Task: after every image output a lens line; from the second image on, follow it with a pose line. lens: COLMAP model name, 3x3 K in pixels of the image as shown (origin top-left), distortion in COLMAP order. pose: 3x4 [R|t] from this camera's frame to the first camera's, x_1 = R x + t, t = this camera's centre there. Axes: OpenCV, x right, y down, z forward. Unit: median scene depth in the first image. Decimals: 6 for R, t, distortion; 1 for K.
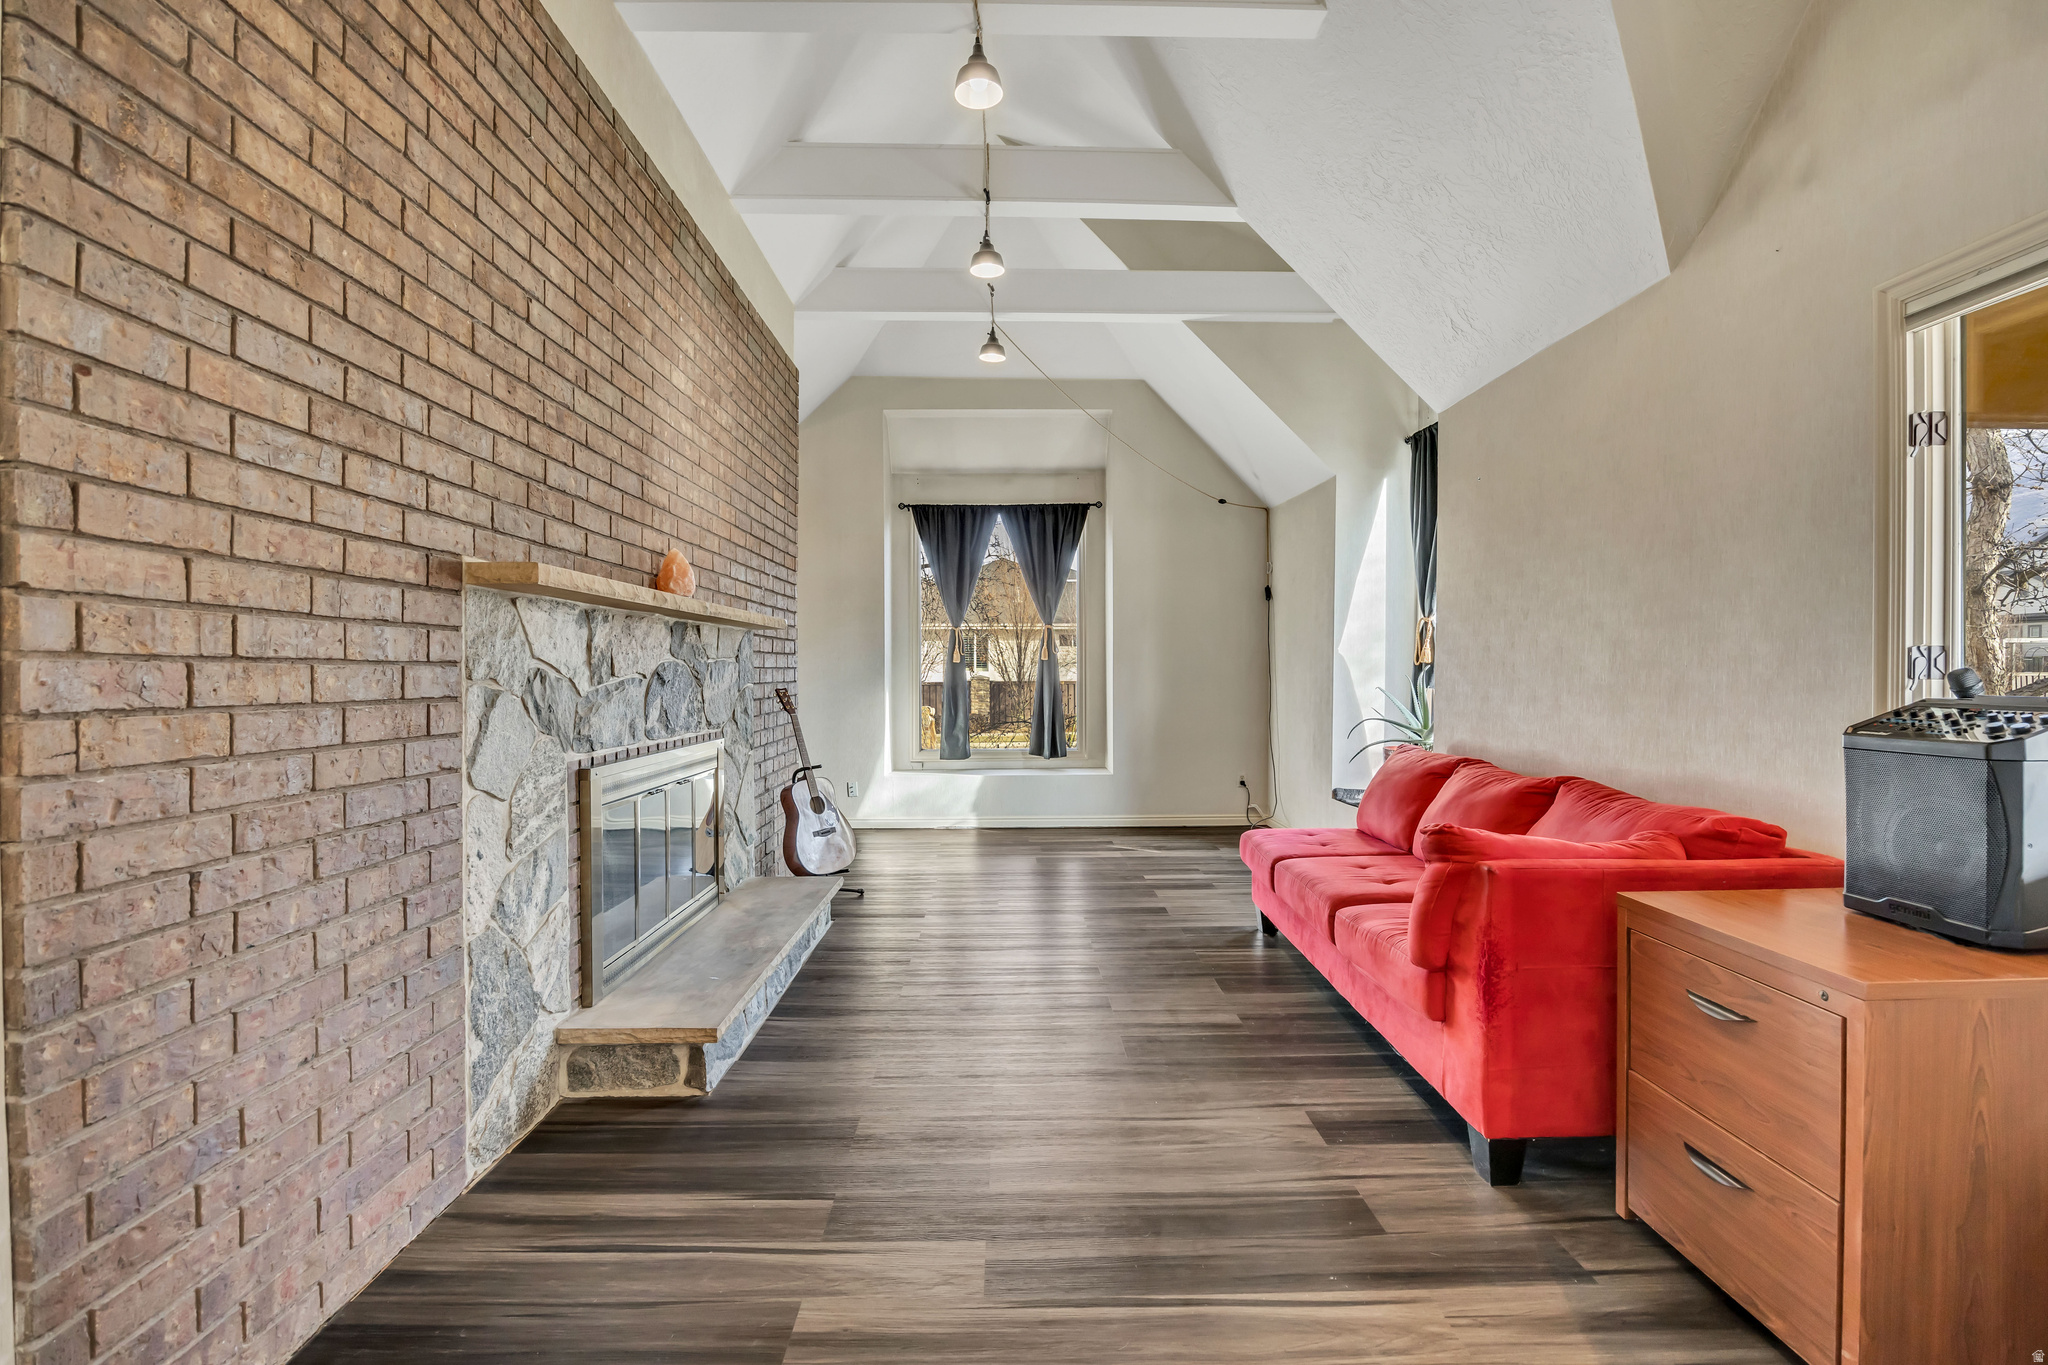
lens RADIAL K [[903.7, 0, 1027.1], [0, 903.7, 680.1], [0, 0, 1]] dist [-0.012720, 0.000014]
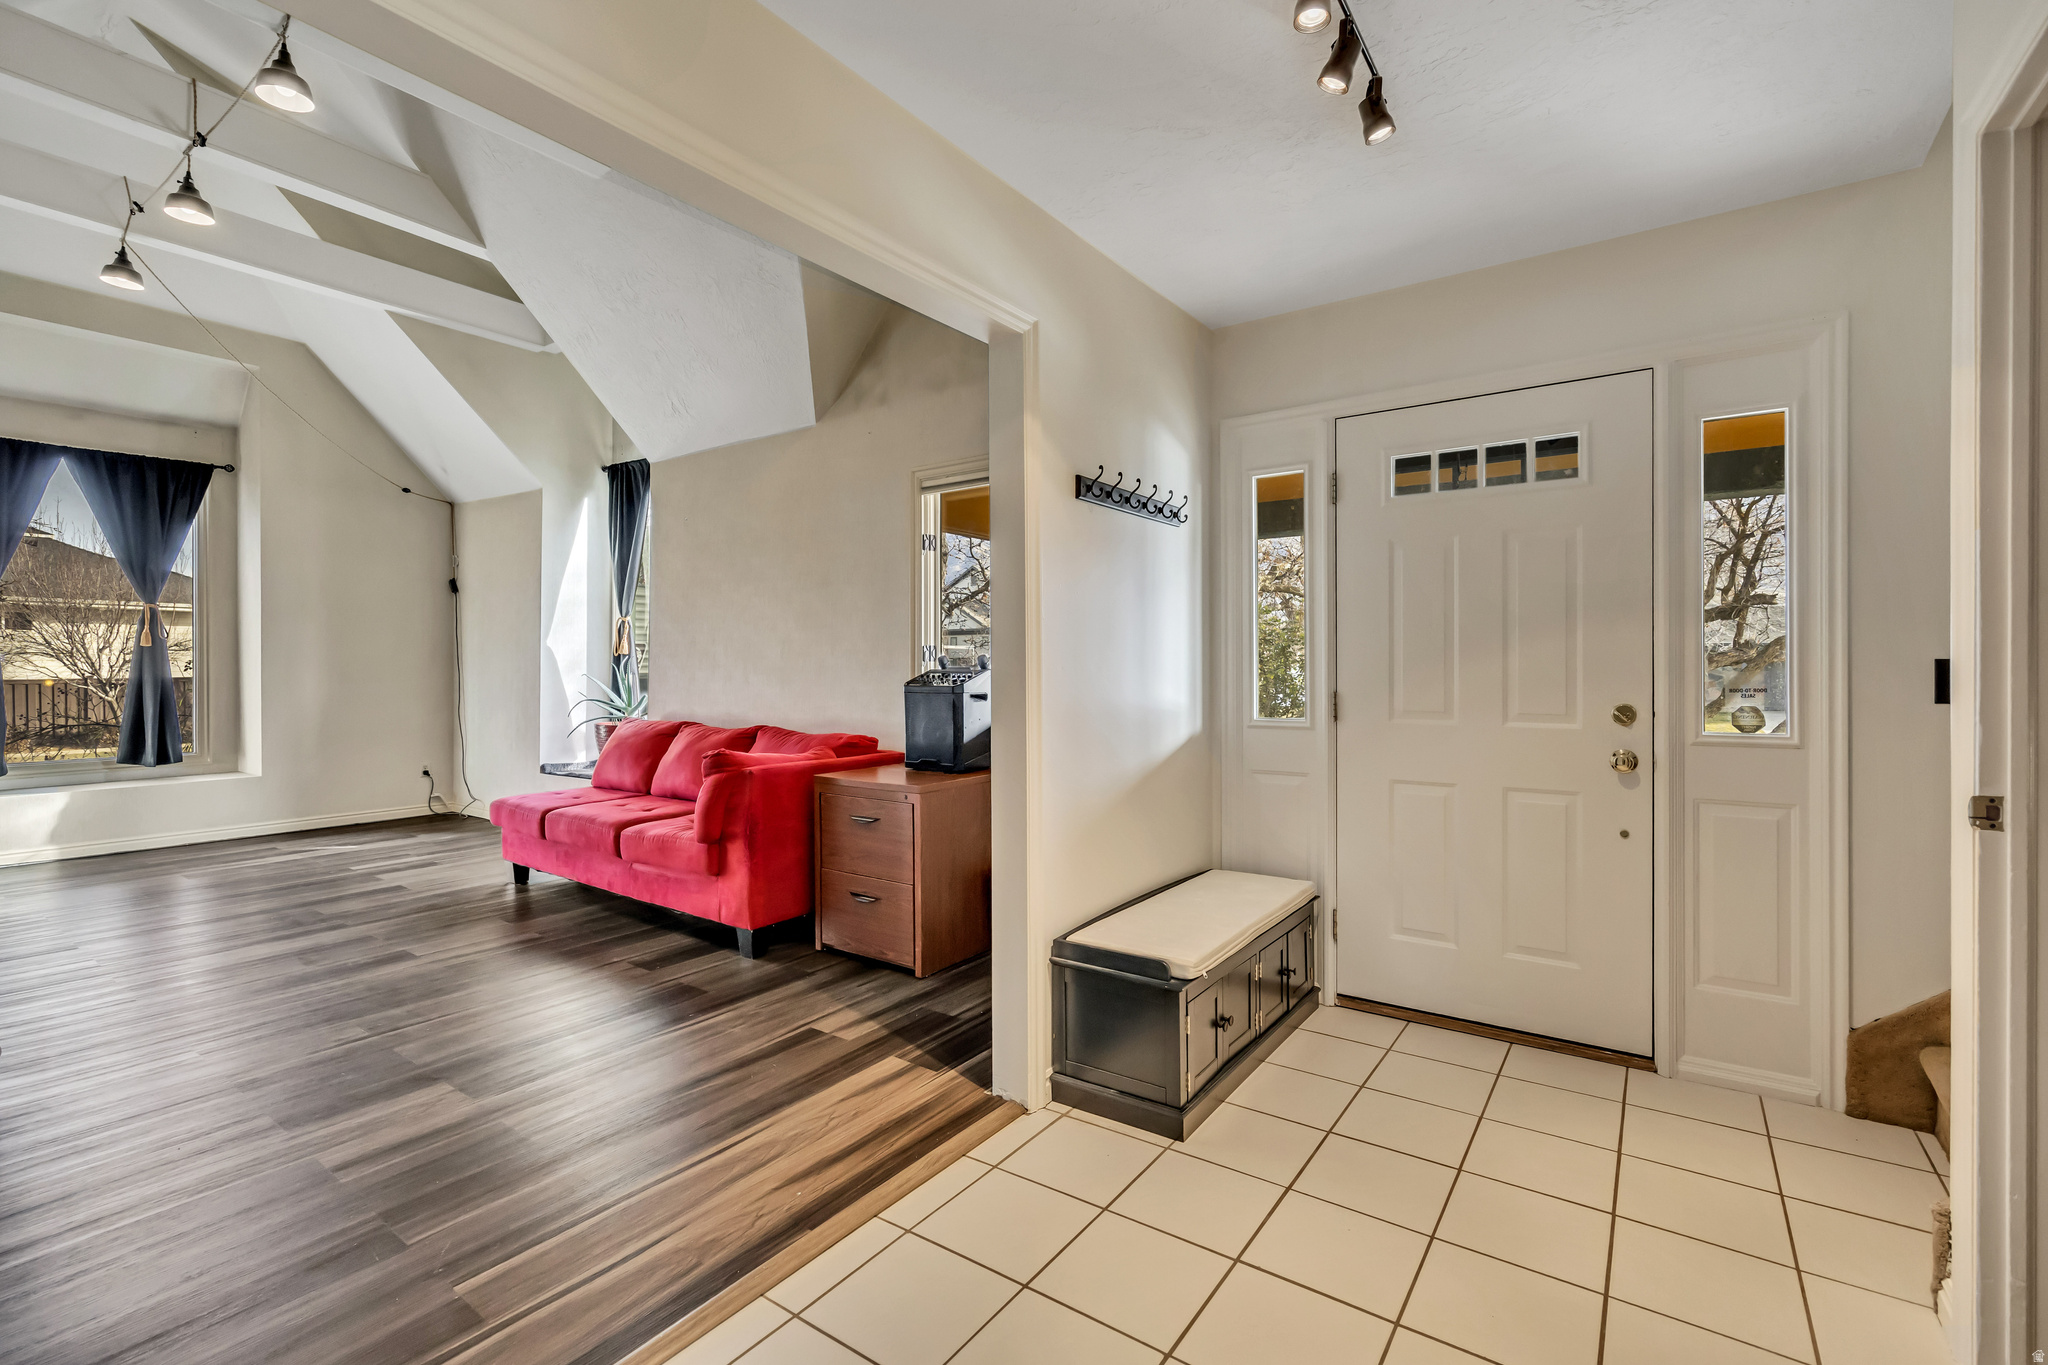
lens RADIAL K [[903.7, 0, 1026.6], [0, 903.7, 675.4], [0, 0, 1]] dist [-0.012720, 0.000014]
pose [[0.596008, -0.006224, 0.802954, -0.313382], [0.007399, 0.999970, 0.002260, 0.016265], [-0.802944, 0.004594, 0.596037, -0.251547]]
